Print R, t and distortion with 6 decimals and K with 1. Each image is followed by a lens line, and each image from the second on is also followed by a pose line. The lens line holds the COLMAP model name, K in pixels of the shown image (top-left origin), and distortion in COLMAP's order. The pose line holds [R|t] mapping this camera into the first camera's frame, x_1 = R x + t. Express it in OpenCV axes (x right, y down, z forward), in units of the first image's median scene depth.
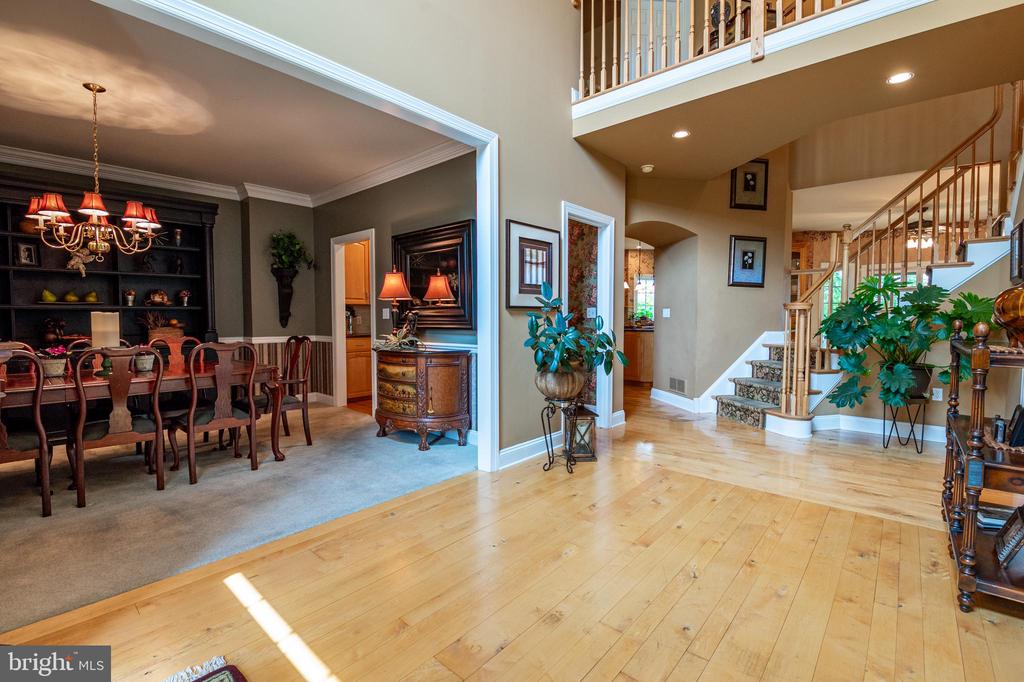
lens RADIAL K [[452.6, 0, 513.1], [0, 452.6, 333.8], [0, 0, 1]] dist [-0.014904, -0.000686]
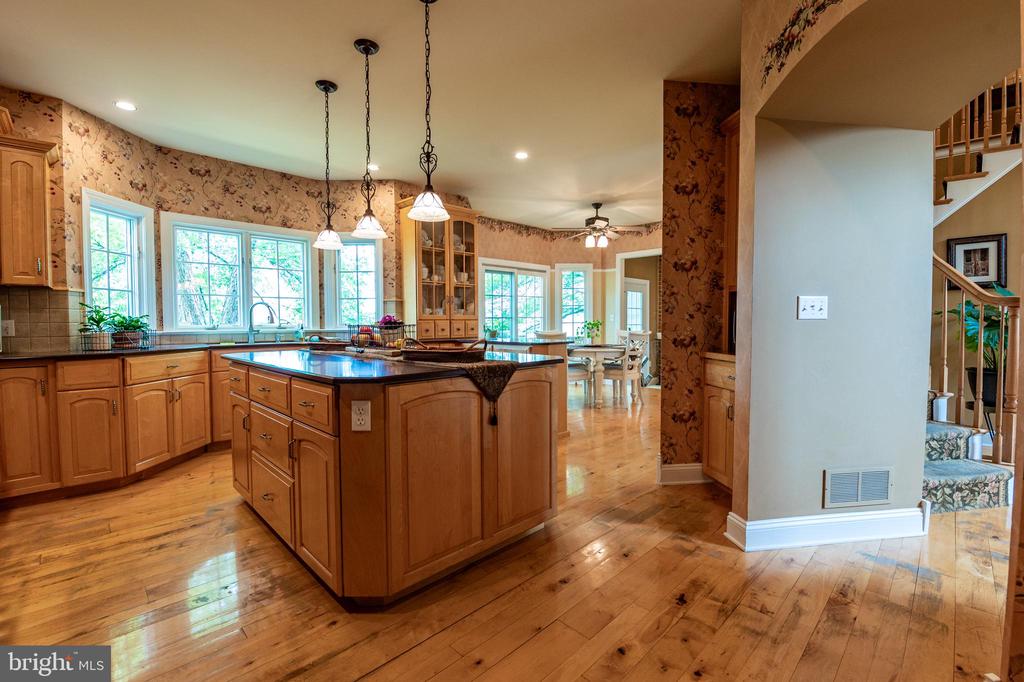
lens RADIAL K [[447.4, 0, 515.1], [0, 447.4, 339.4], [0, 0, 1]] dist [-0.001474, -0.009449]
pose [[0.060957, -0.037261, 0.997445, -0.071266], [0.041318, 0.998541, 0.034777, -0.068733], [-0.997285, 0.039093, 0.062408, 2.001249]]
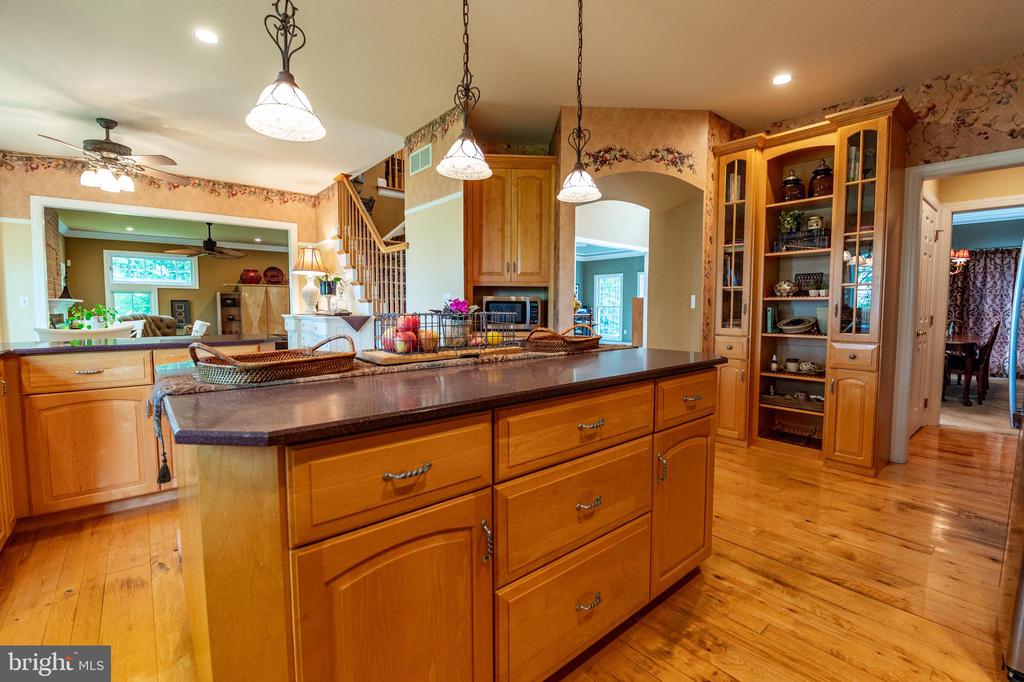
lens RADIAL K [[447.4, 0, 515.1], [0, 447.4, 339.4], [0, 0, 1]] dist [-0.001474, -0.009449]
pose [[-0.989761, -0.011582, 0.142263, 0.516219], [0.004321, 0.993814, 0.110970, -0.100439], [-0.142668, 0.110449, -0.983589, 2.726135]]
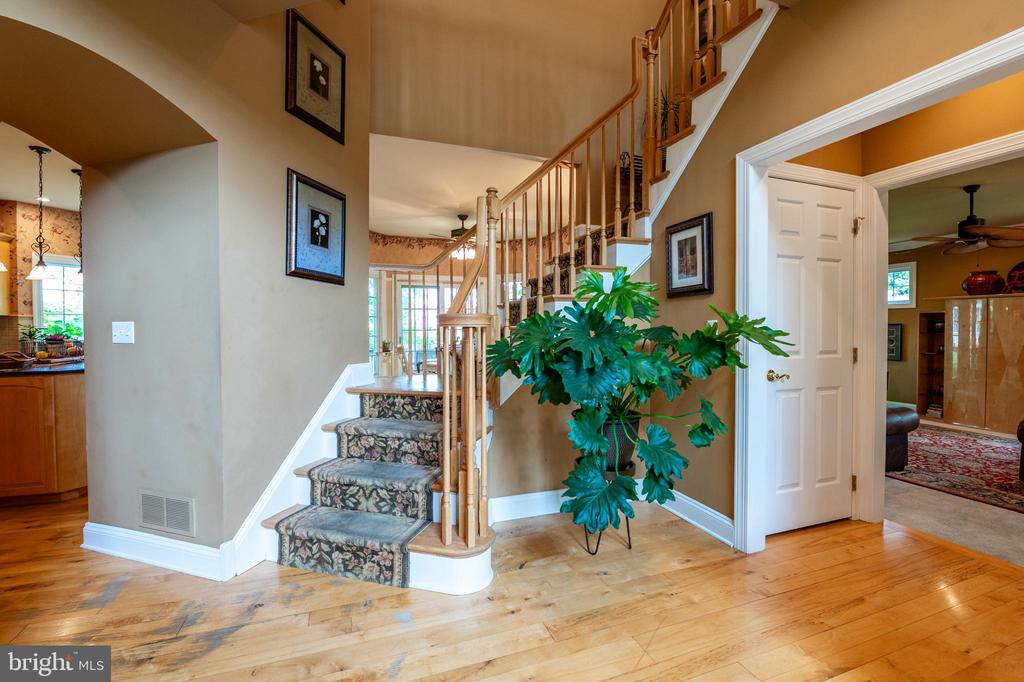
lens RADIAL K [[447.4, 0, 515.1], [0, 447.4, 339.4], [0, 0, 1]] dist [-0.001474, -0.009449]
pose [[0.480547, -0.020826, 0.876722, 0.268201], [0.034680, 0.999387, 0.004731, -0.048049], [-0.876283, 0.028131, 0.480975, 0.840375]]
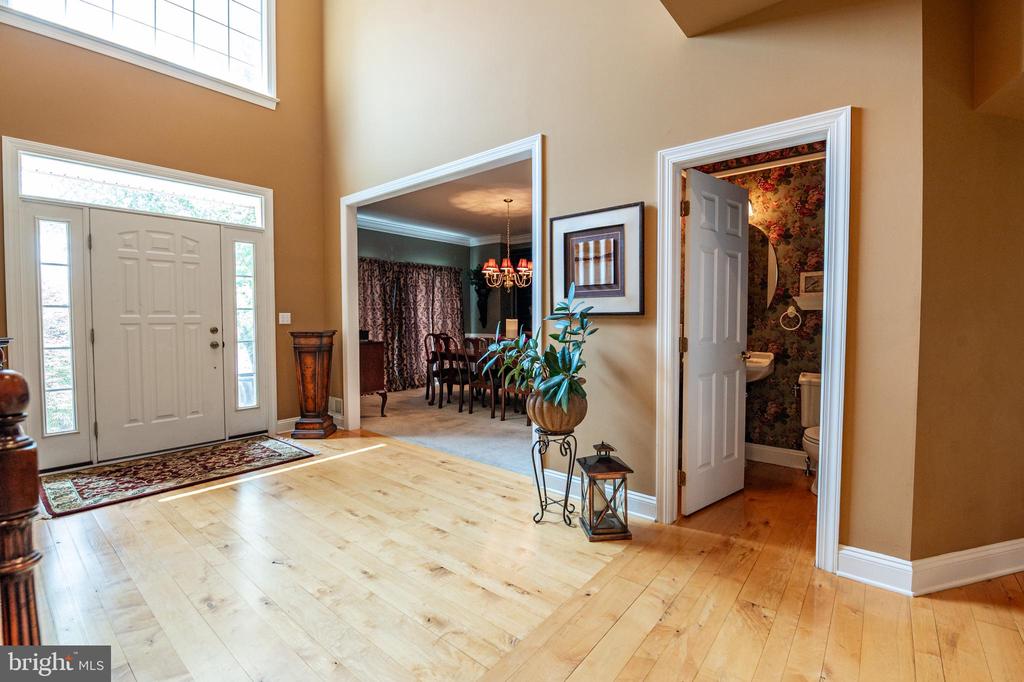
lens RADIAL K [[447.4, 0, 515.1], [0, 447.4, 339.4], [0, 0, 1]] dist [-0.001474, -0.009449]
pose [[0.029711, 0.041987, -0.998676, 0.815207], [-0.040453, 0.998349, 0.040770, -0.040815], [0.998740, 0.039188, 0.031361, 0.834484]]
